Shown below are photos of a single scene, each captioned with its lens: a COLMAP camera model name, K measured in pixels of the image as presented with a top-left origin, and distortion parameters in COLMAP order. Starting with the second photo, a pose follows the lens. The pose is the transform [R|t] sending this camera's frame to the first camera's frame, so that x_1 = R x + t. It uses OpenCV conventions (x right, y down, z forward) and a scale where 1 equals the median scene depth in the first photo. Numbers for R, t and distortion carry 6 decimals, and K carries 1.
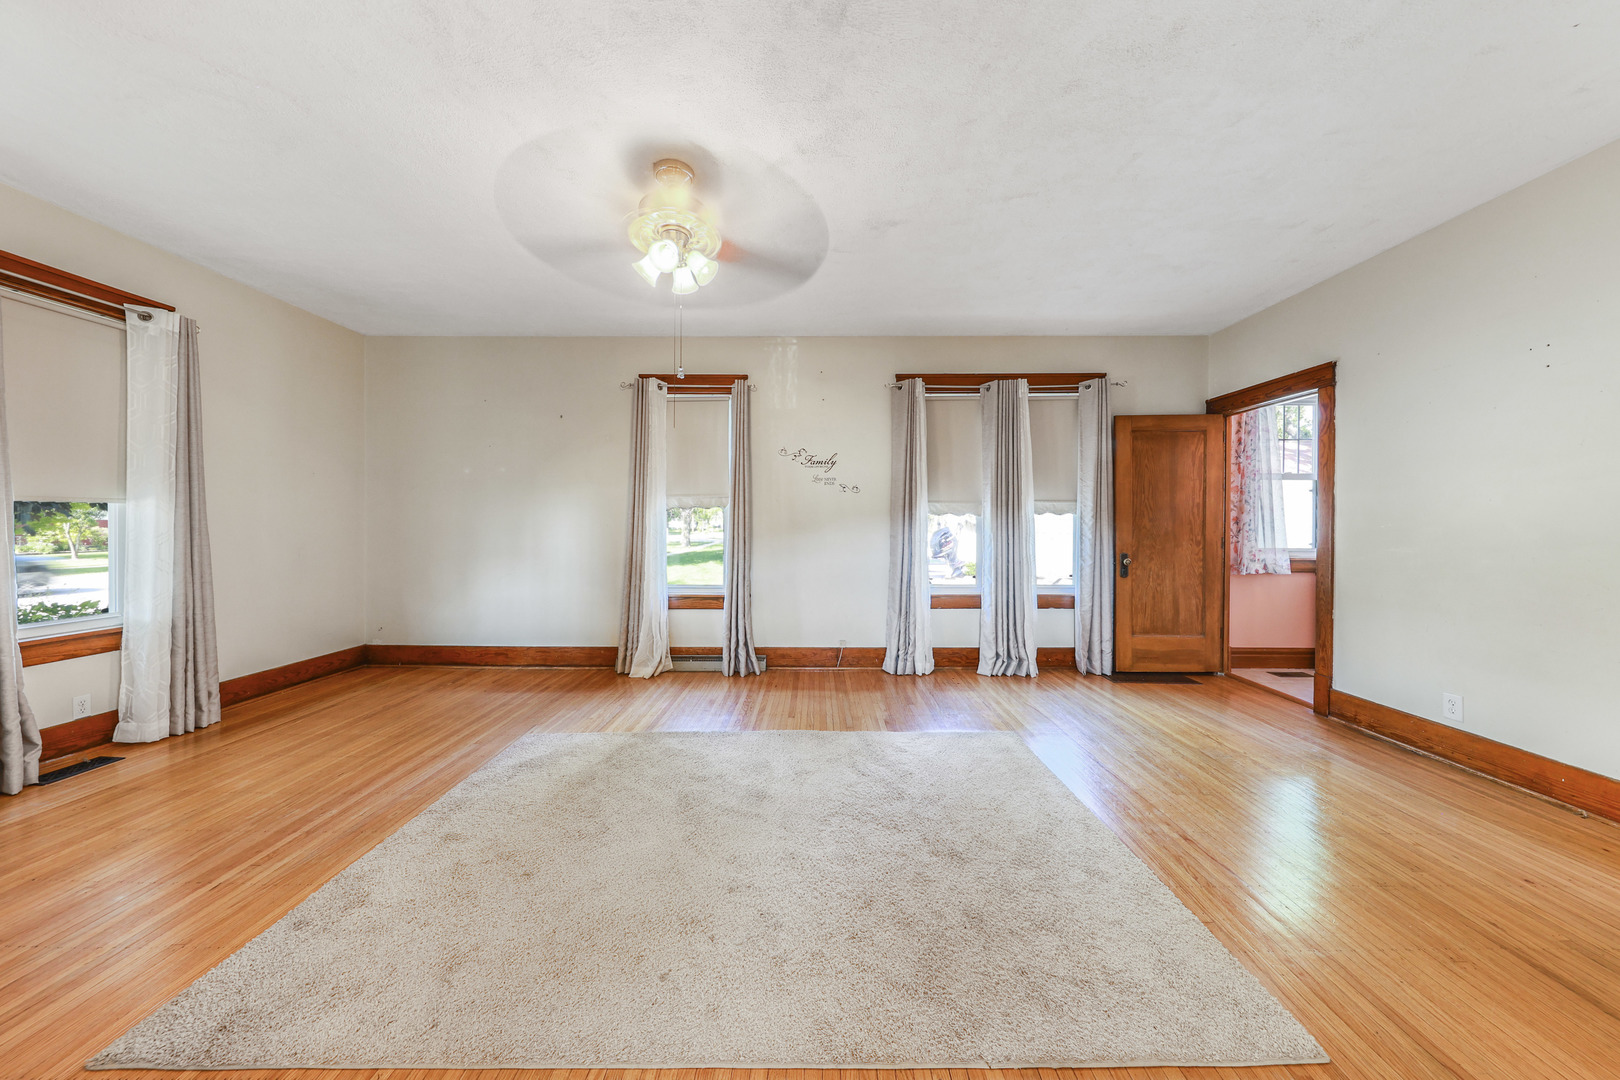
lens RADIAL K [[521.6, 0, 804.6], [0, 521.6, 535.5], [0, 0, 1]] dist [0.009348, -0.005577]
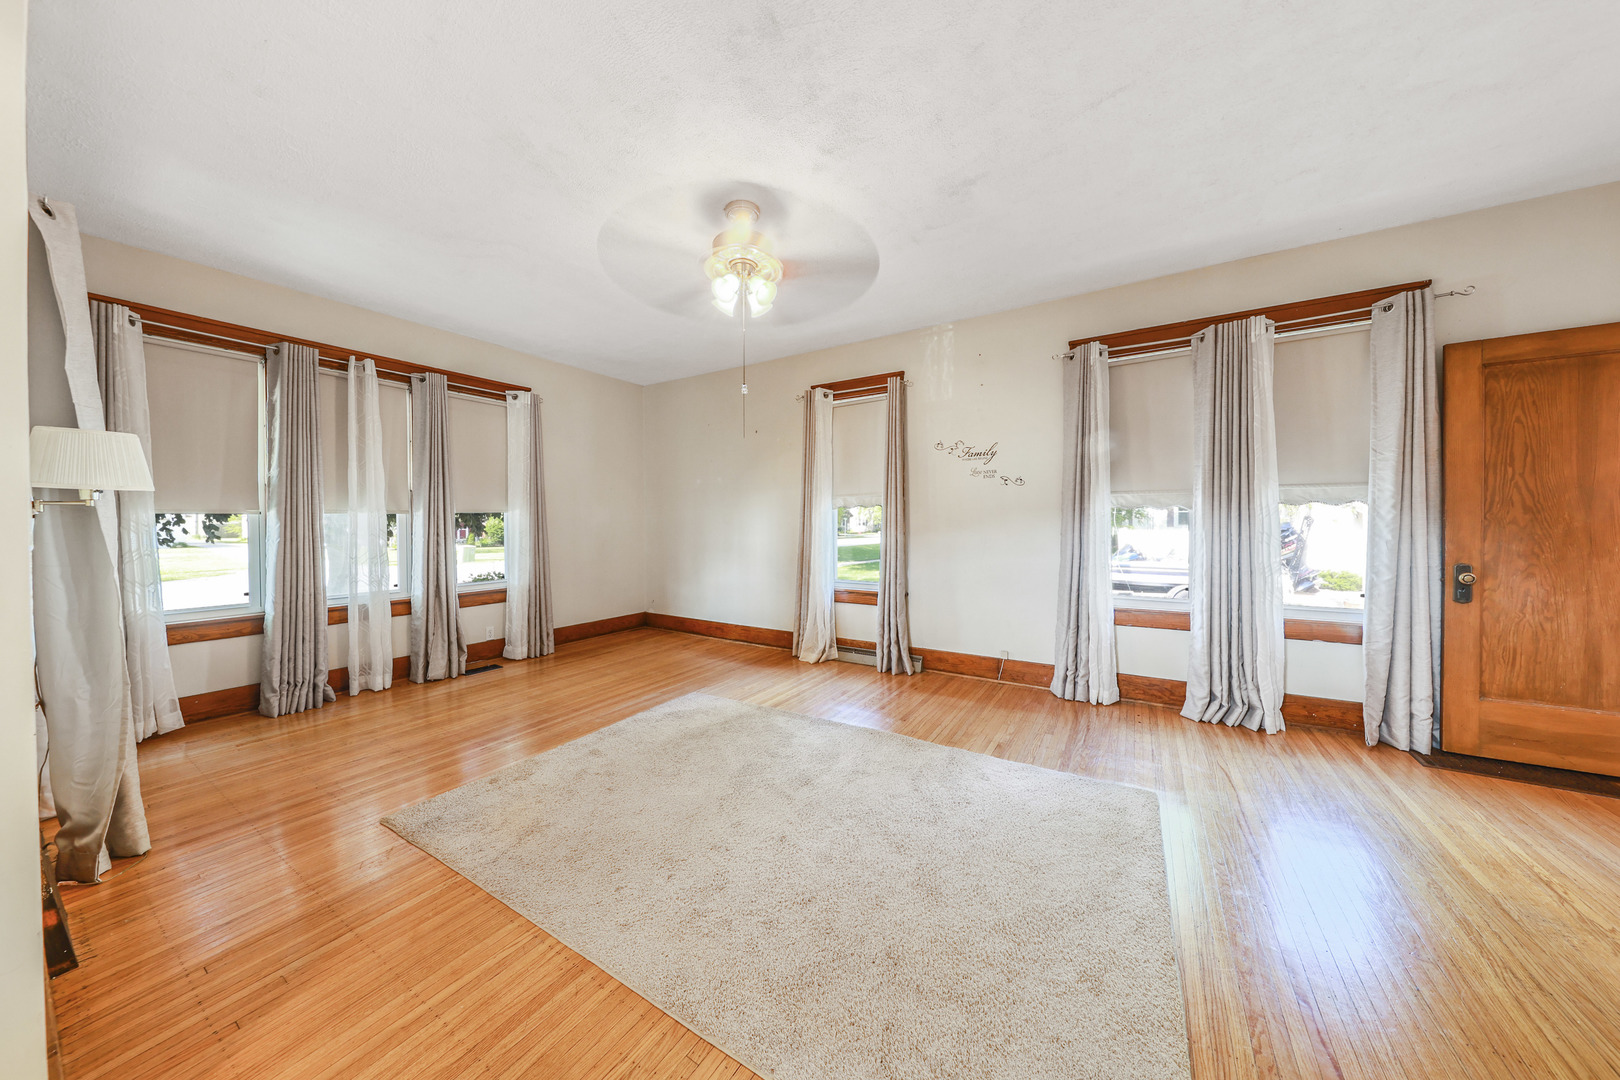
lens RADIAL K [[521.6, 0, 804.6], [0, 521.6, 535.5], [0, 0, 1]] dist [0.009348, -0.005577]
pose [[0.852579, 0.005784, -0.522566, 0.263466], [-0.002667, 0.999974, 0.006717, -0.002164], [0.522591, -0.004333, 0.852573, 0.060887]]
